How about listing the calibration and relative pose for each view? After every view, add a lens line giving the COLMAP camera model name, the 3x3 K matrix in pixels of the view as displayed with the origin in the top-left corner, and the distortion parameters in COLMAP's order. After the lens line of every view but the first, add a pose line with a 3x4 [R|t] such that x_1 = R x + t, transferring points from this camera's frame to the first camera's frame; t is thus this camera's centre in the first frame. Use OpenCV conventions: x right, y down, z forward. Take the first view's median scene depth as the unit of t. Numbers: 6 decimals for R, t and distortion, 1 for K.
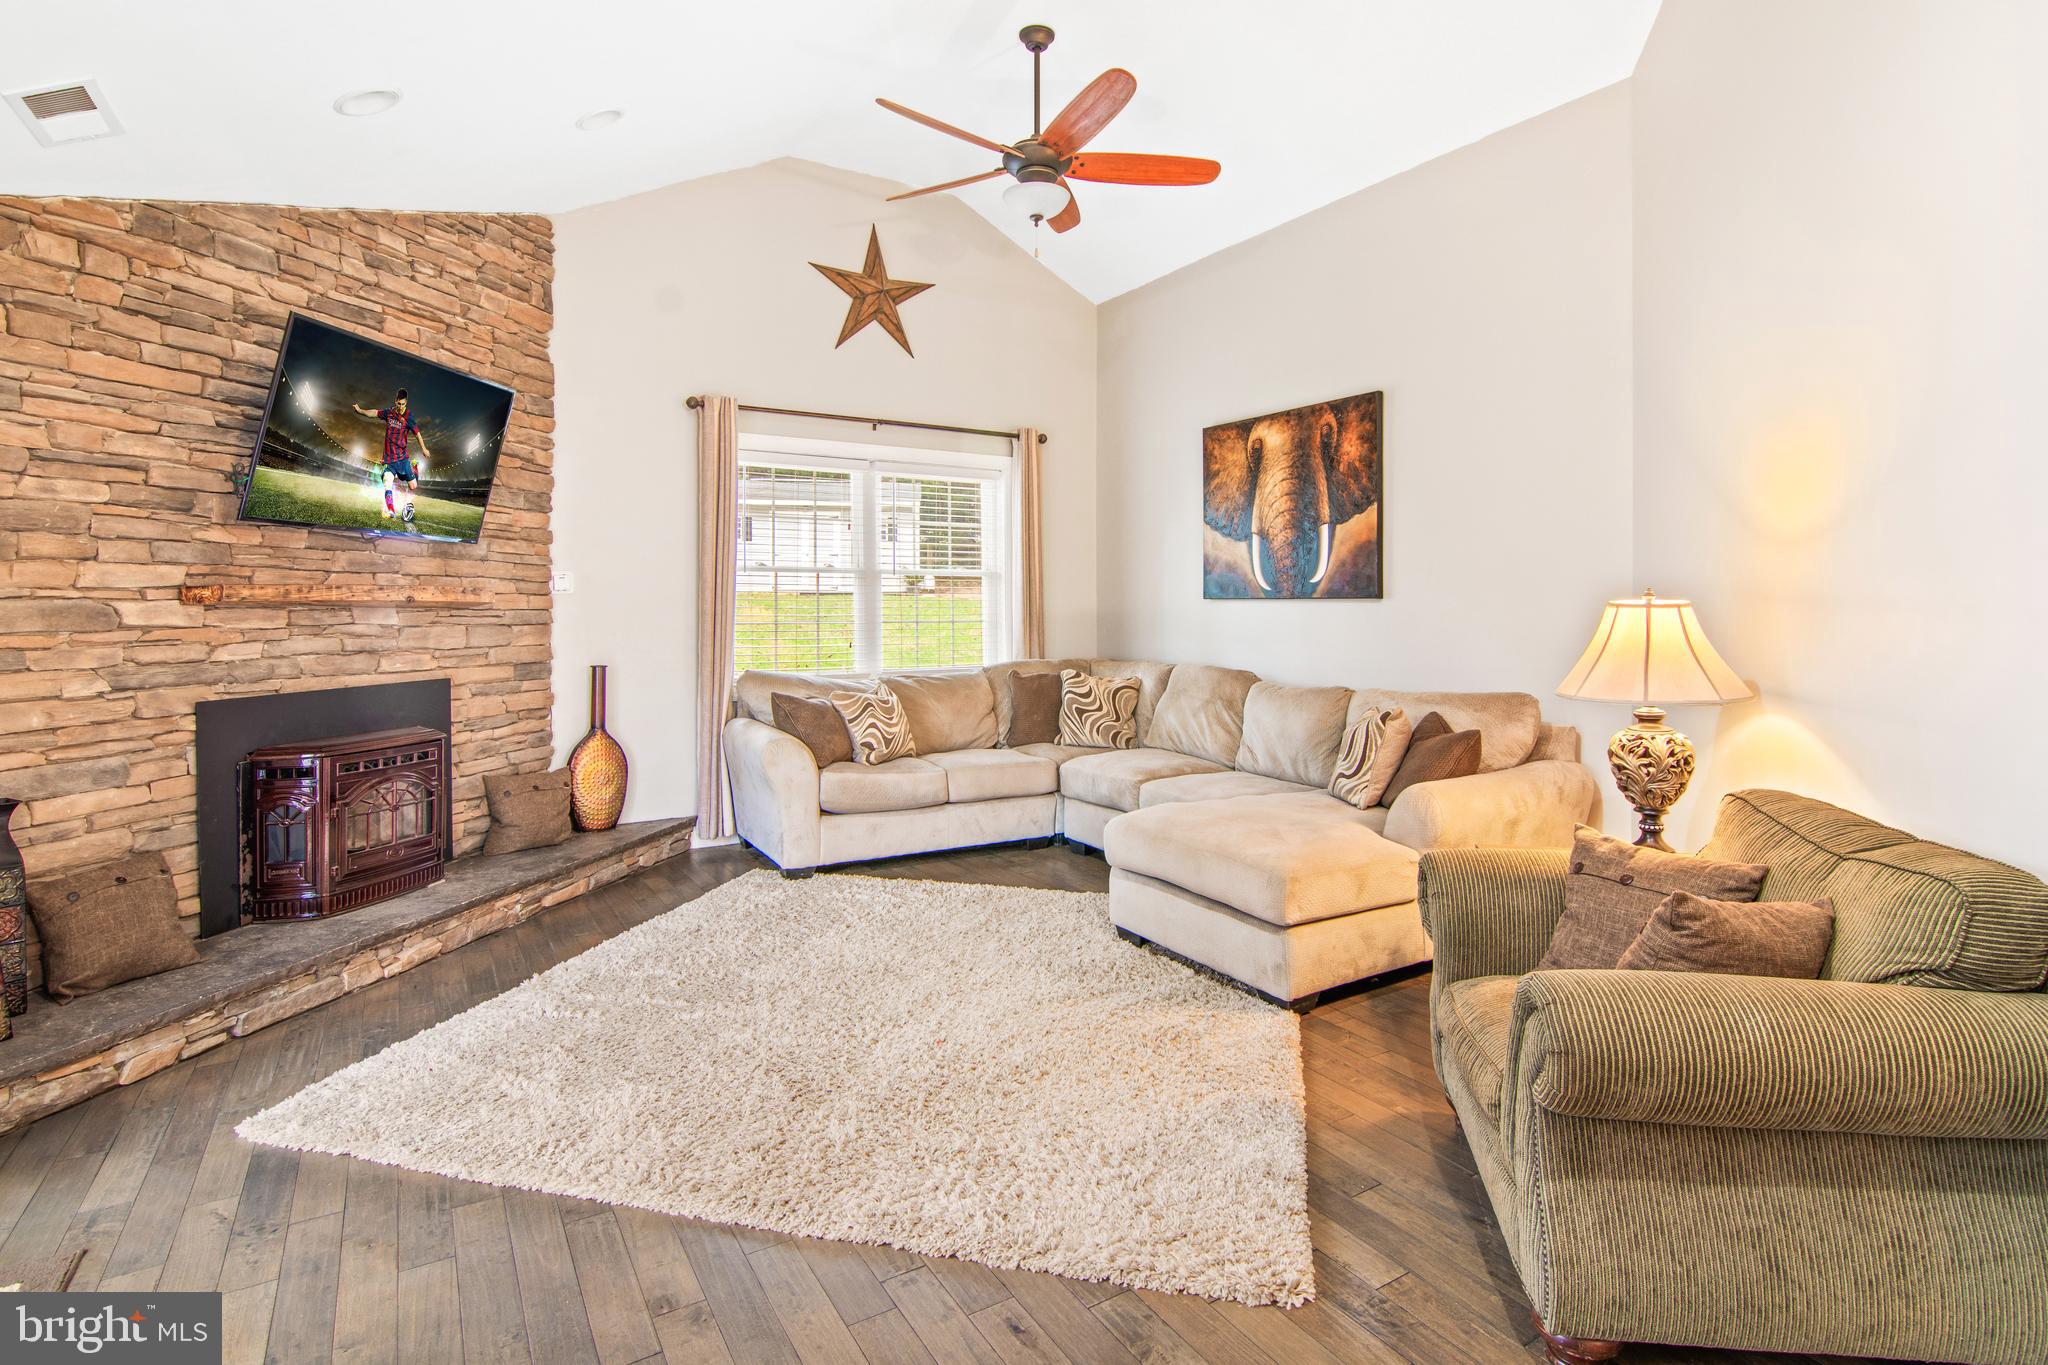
lens RADIAL K [[1011.5, 0, 1024.6], [0, 1011.5, 614.9], [0, 0, 1]] dist [-0.004386, -0.006233]
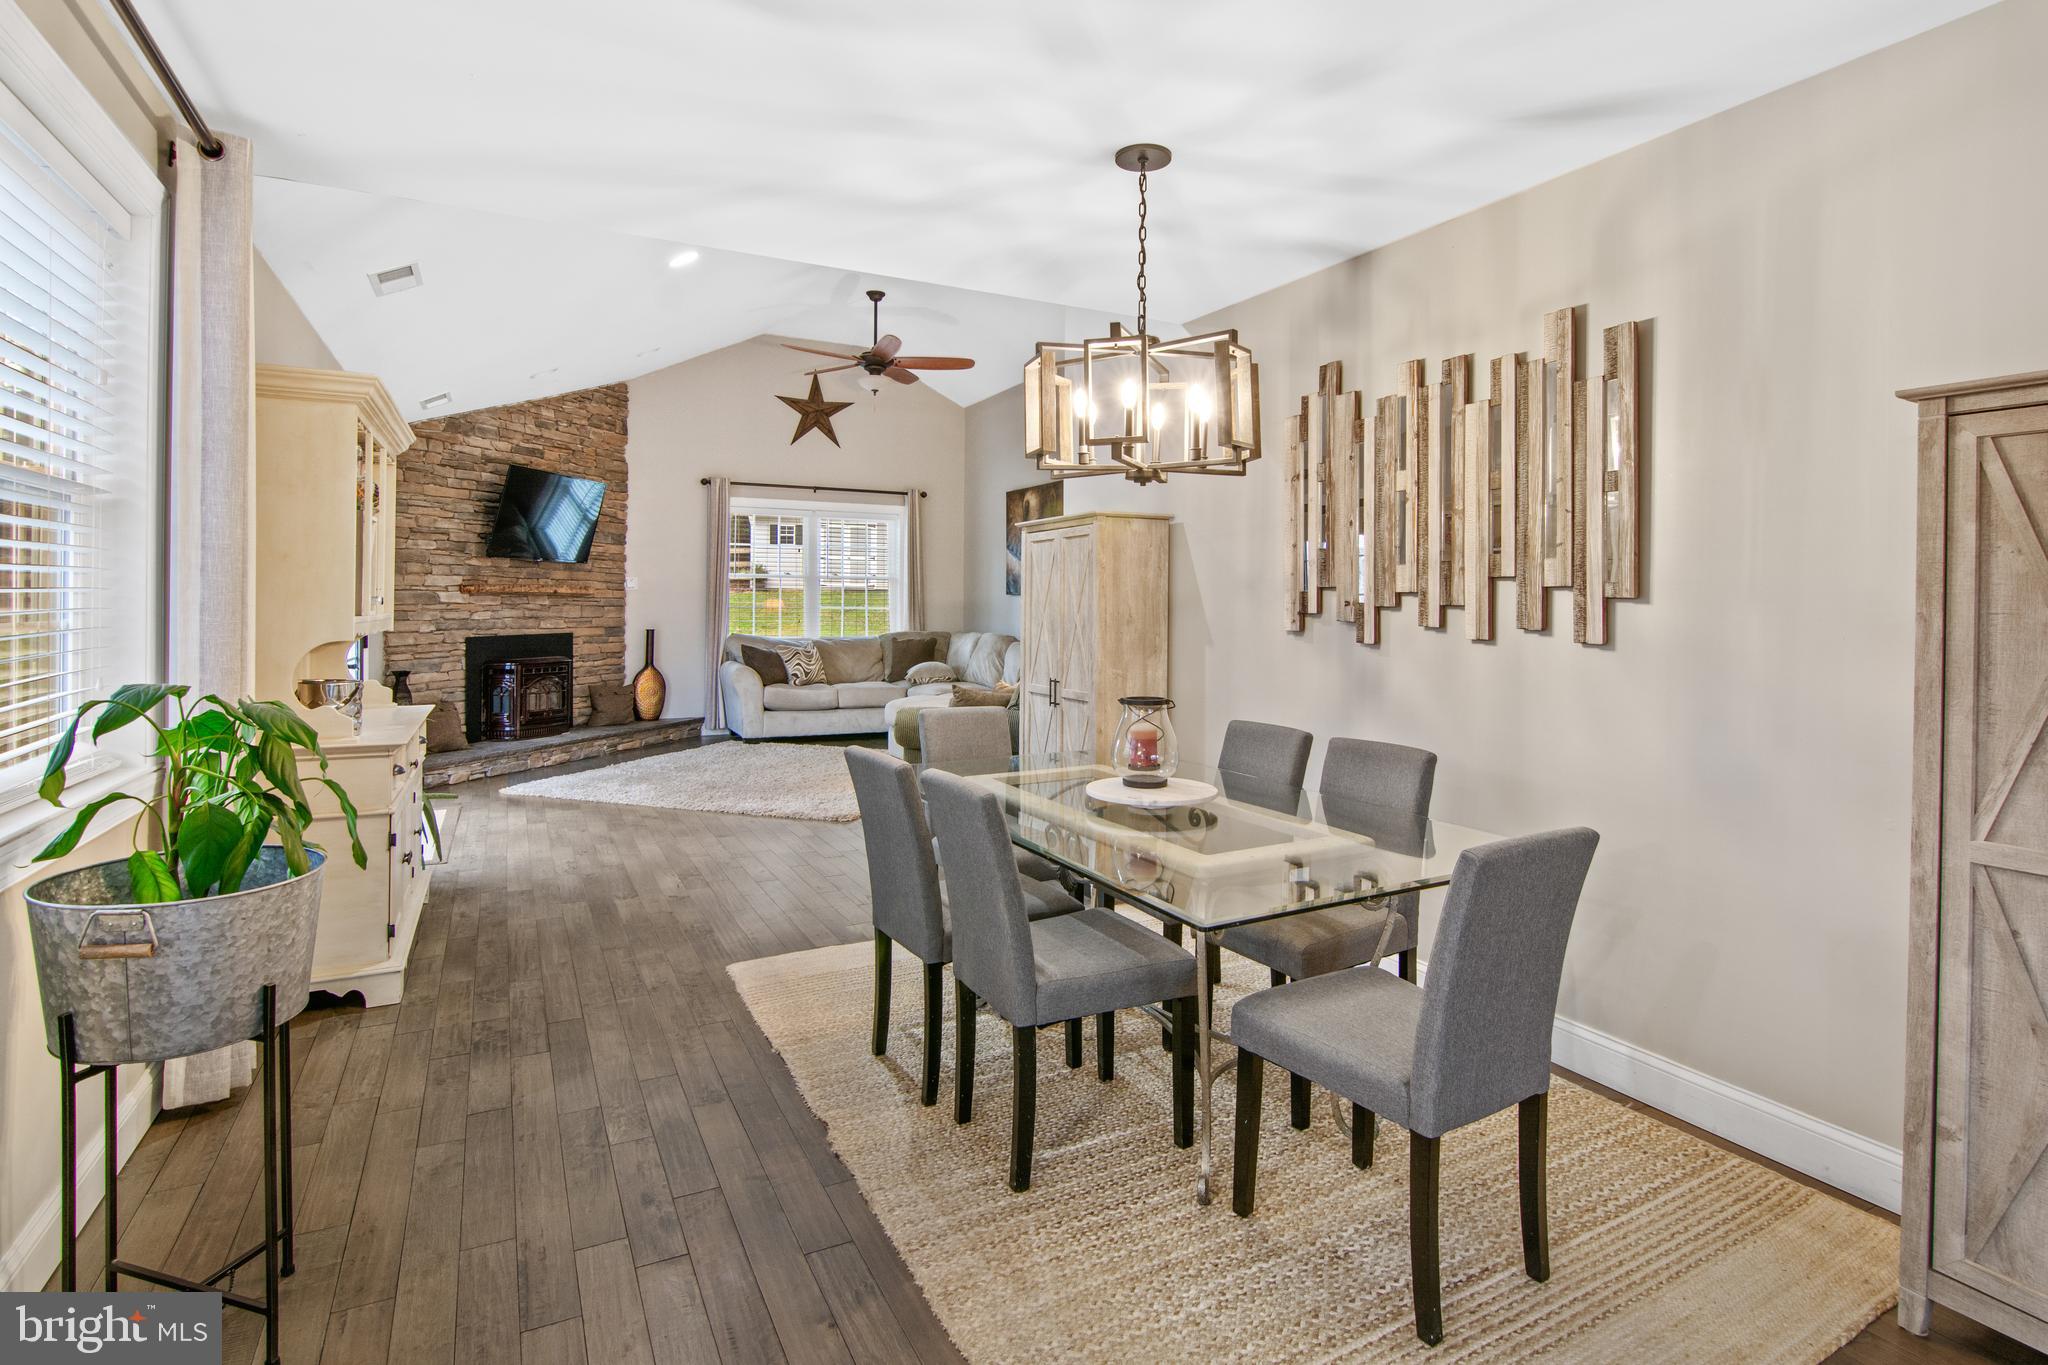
lens RADIAL K [[1019.4, 0, 1033.4], [0, 1019.4, 606.4], [0, 0, 1]] dist [-0.018327, -0.000730]
pose [[0.997358, 0.006823, -0.072321, 0.453677], [-0.007316, 0.999952, -0.006552, 0.018531], [0.072273, 0.007064, 0.997360, -0.880773]]
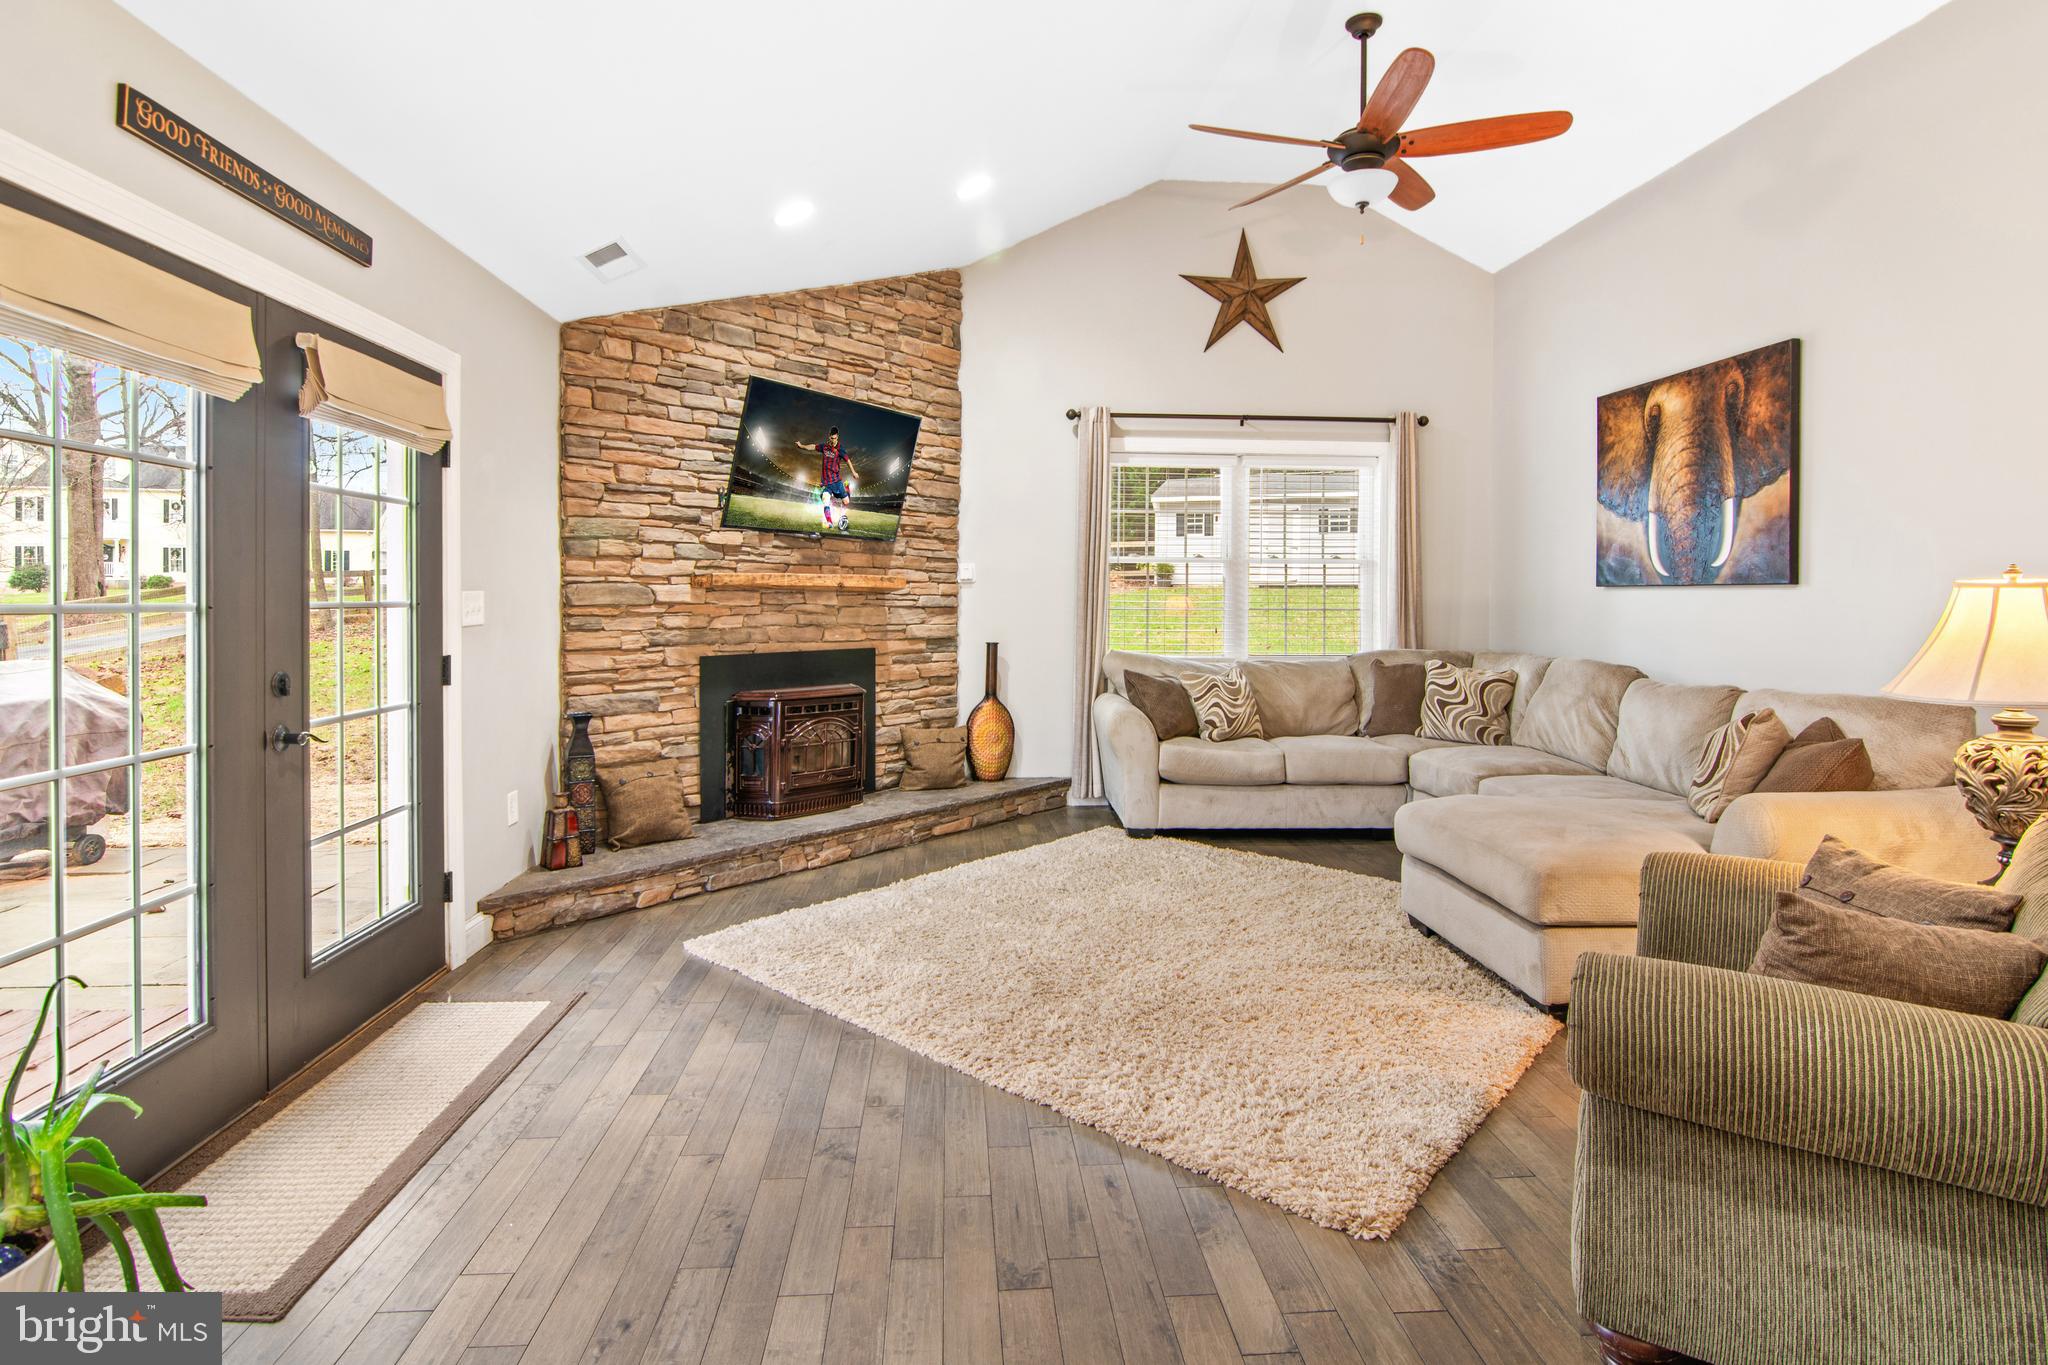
lens RADIAL K [[1011.5, 0, 1024.6], [0, 1011.5, 614.9], [0, 0, 1]] dist [-0.004386, -0.006233]
pose [[0.889074, 0.011707, -0.457614, 0.180362], [-0.009503, 0.999930, 0.007118, 0.010389], [0.457665, -0.001980, 0.889123, -0.045338]]
